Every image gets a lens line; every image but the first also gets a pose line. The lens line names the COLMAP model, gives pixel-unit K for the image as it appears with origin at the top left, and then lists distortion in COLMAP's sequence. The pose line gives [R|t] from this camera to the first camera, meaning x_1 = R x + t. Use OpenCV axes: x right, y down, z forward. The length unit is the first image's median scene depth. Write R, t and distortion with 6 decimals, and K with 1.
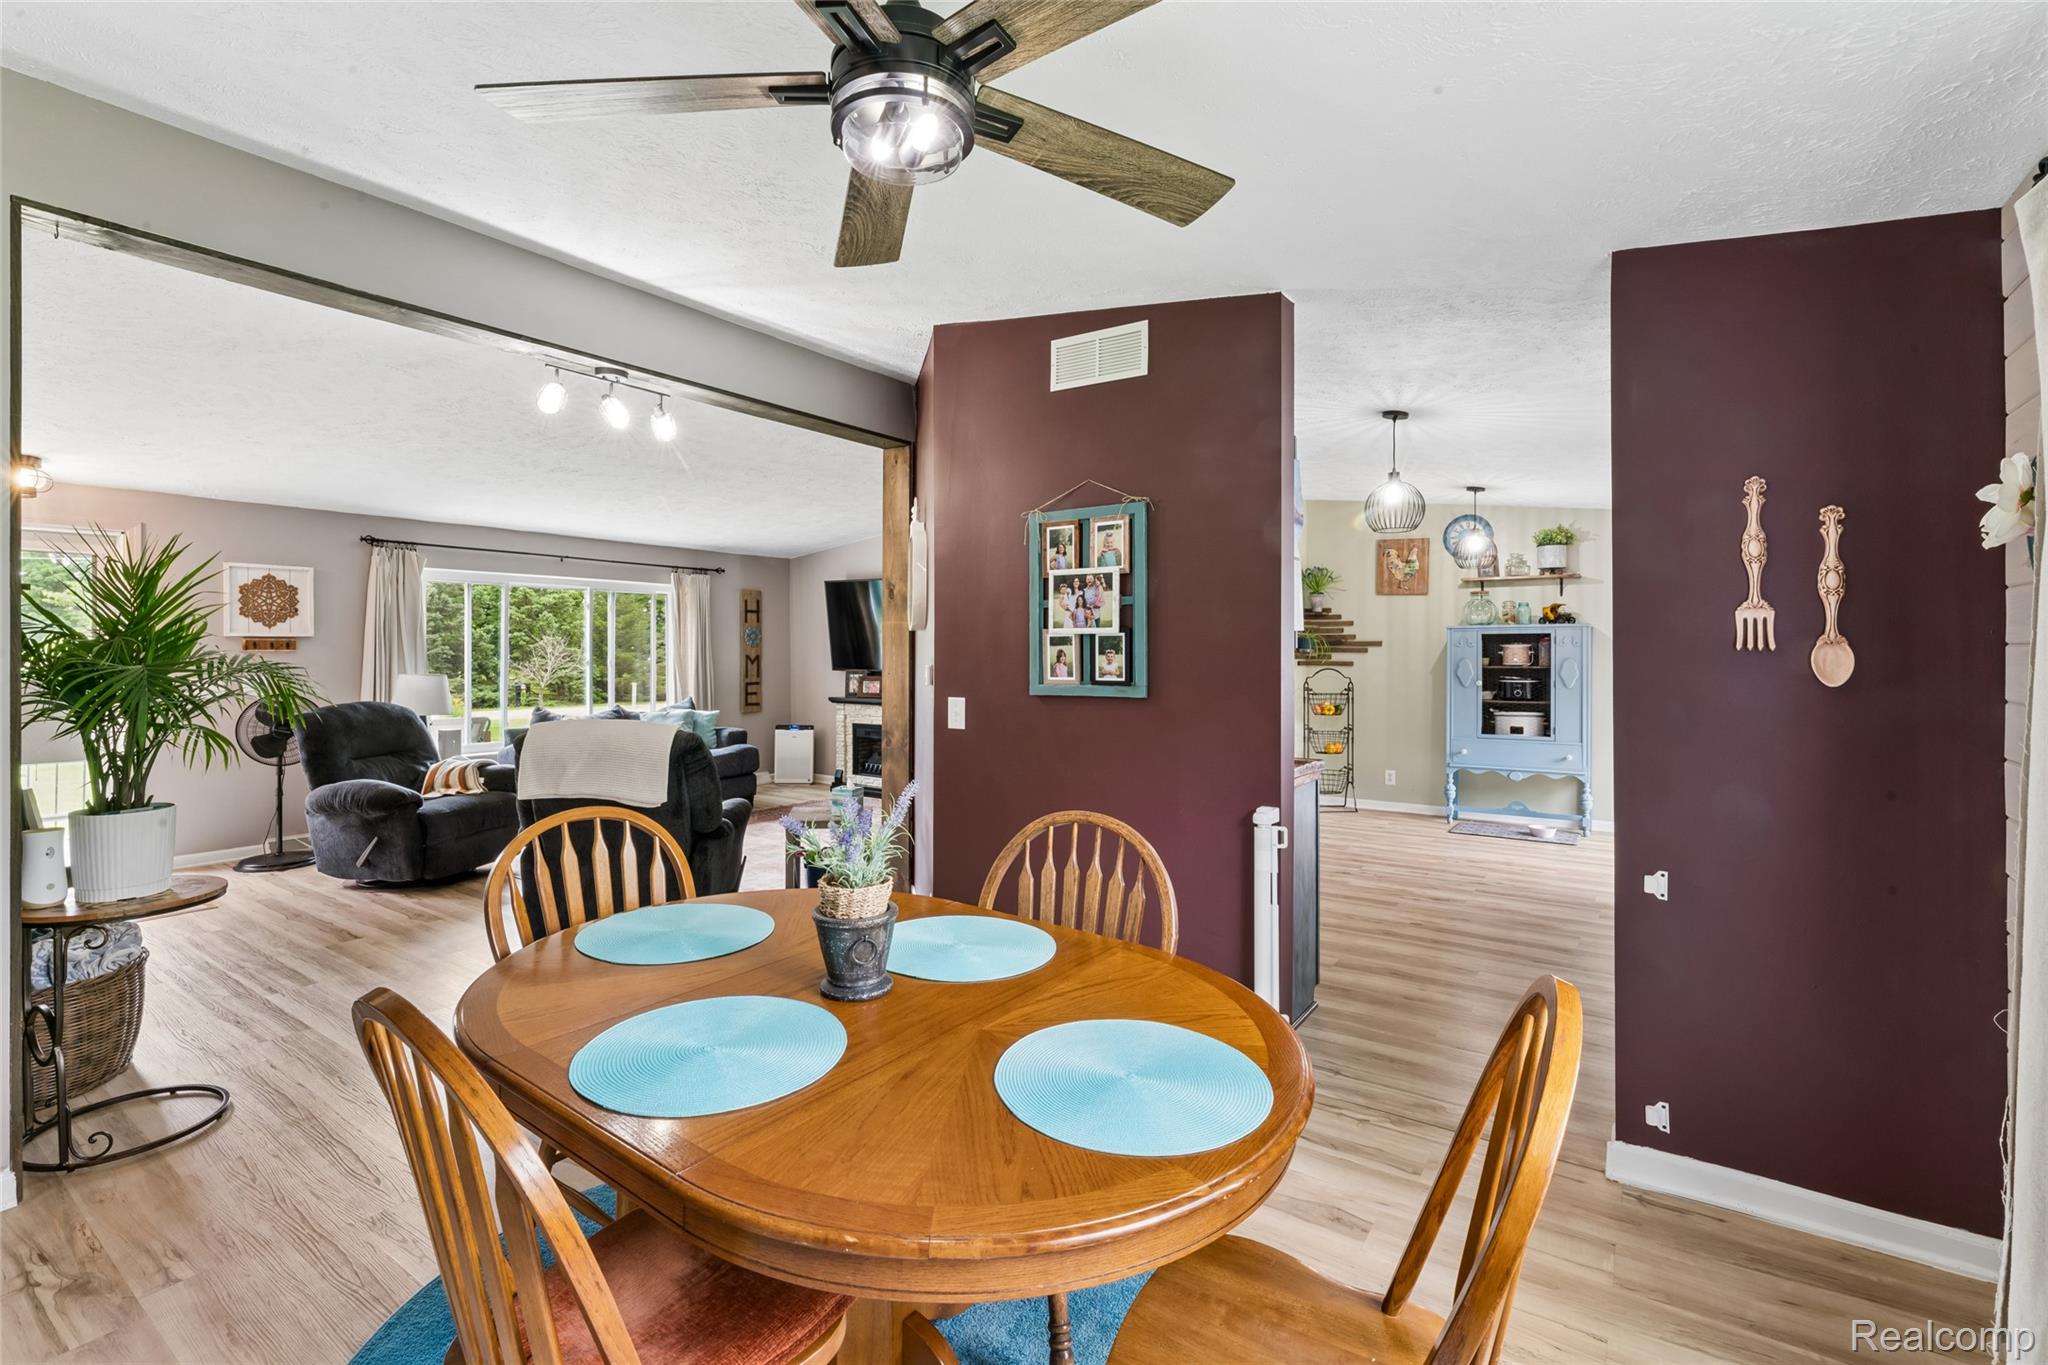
lens RADIAL K [[923.9, 0, 1024.7], [0, 923.9, 654.6], [0, 0, 1]] dist [-0.002148, -0.000291]
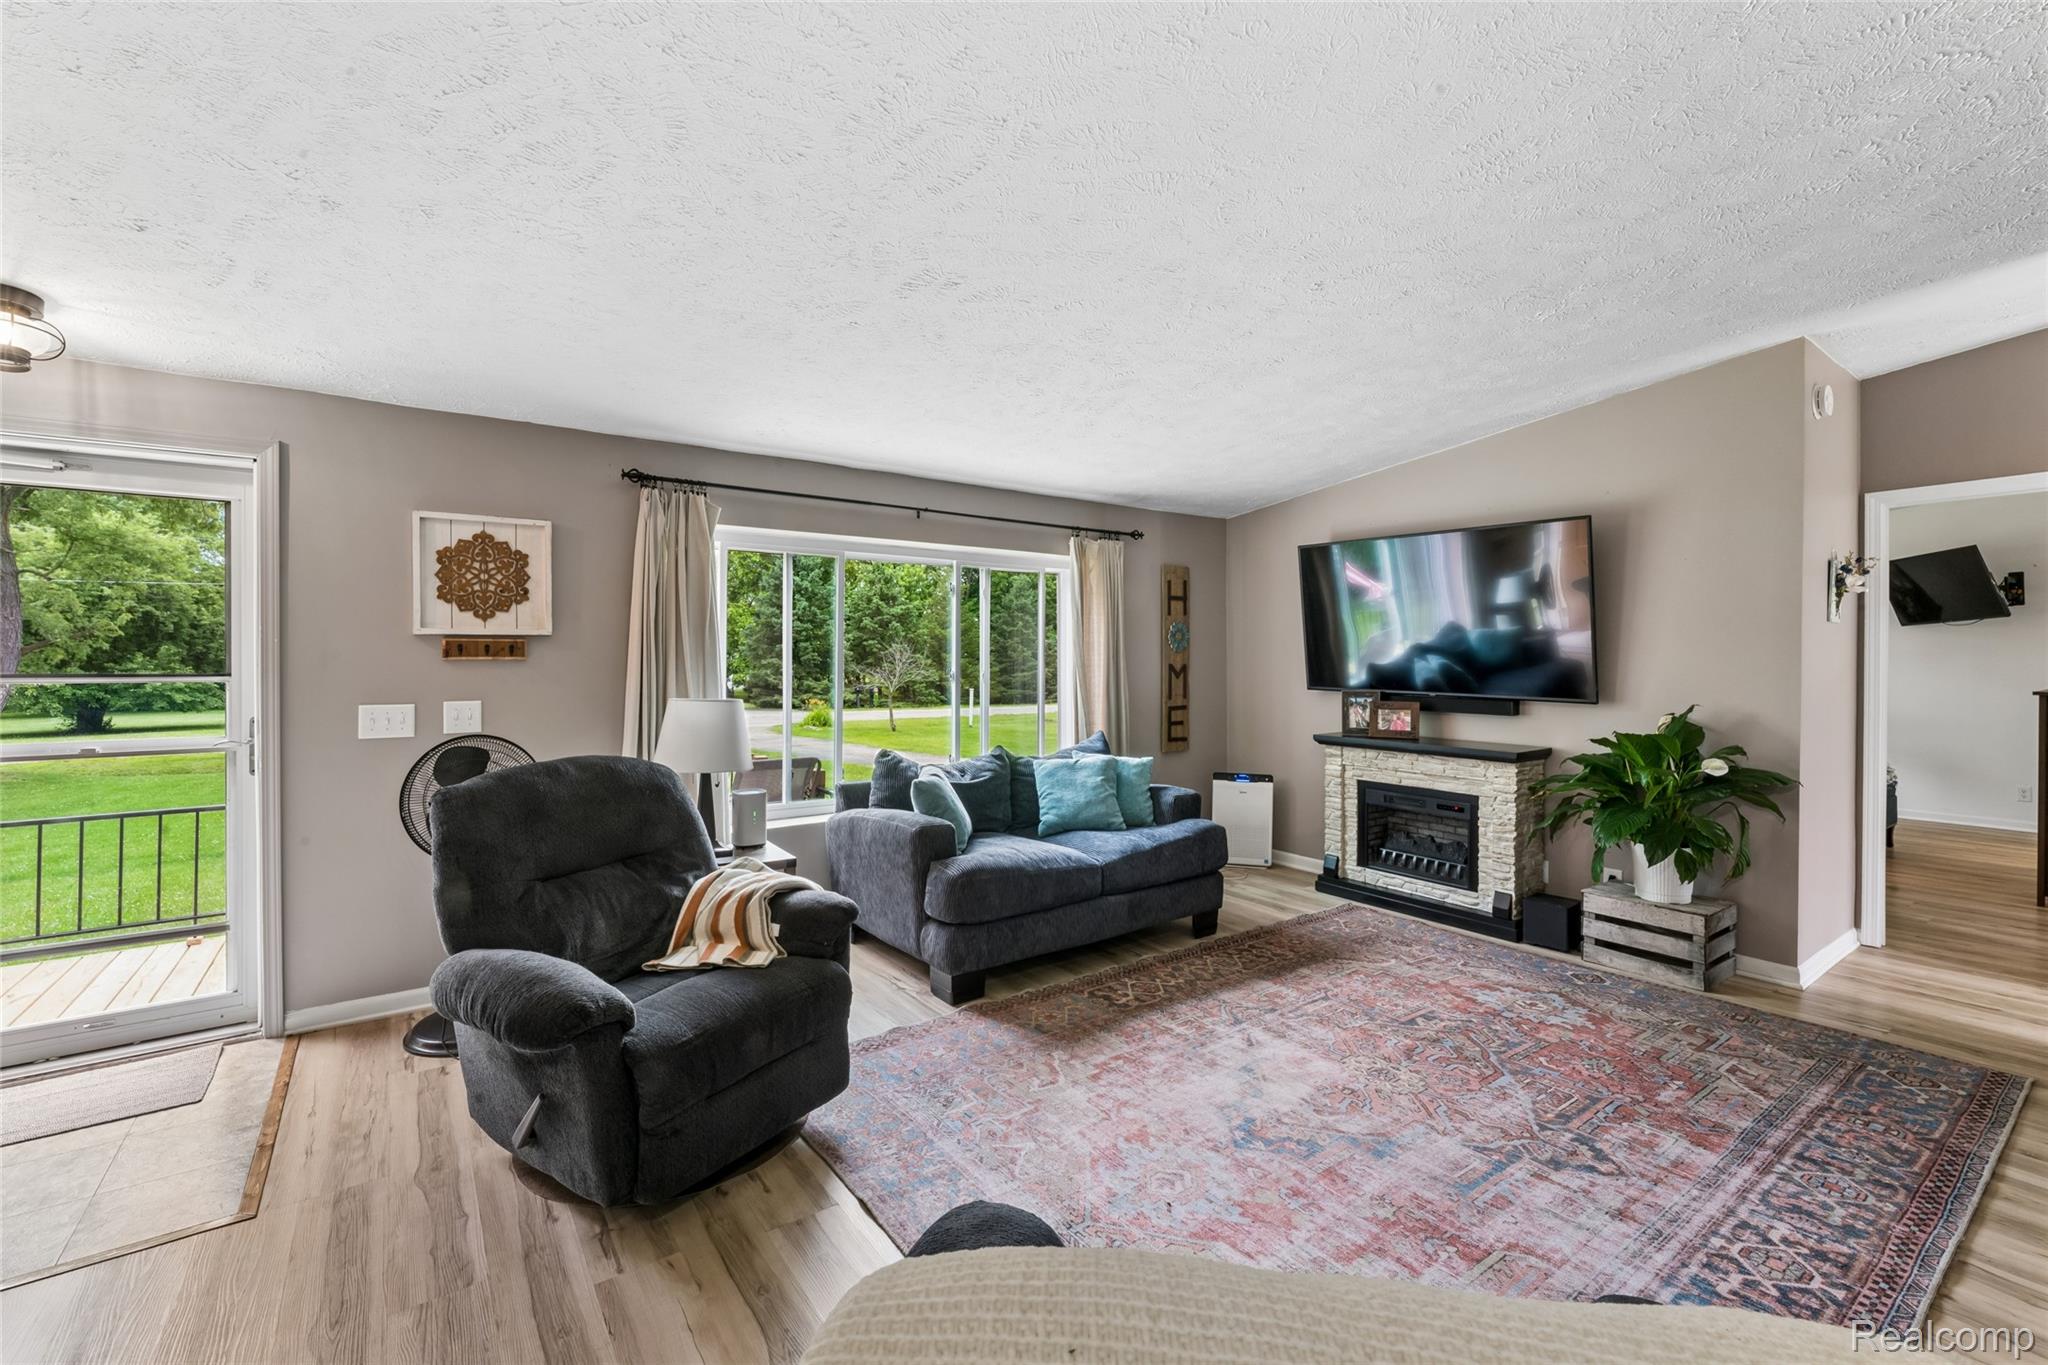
lens RADIAL K [[867.1, 0, 1024.9], [0, 867.1, 669.0], [0, 0, 1]] dist [0.001053, 0.000055]
pose [[0.946211, 0.004746, -0.323515, -0.223452], [-0.001649, 0.999950, 0.009847, -0.002698], [0.323545, -0.008784, 0.946172, 0.429932]]
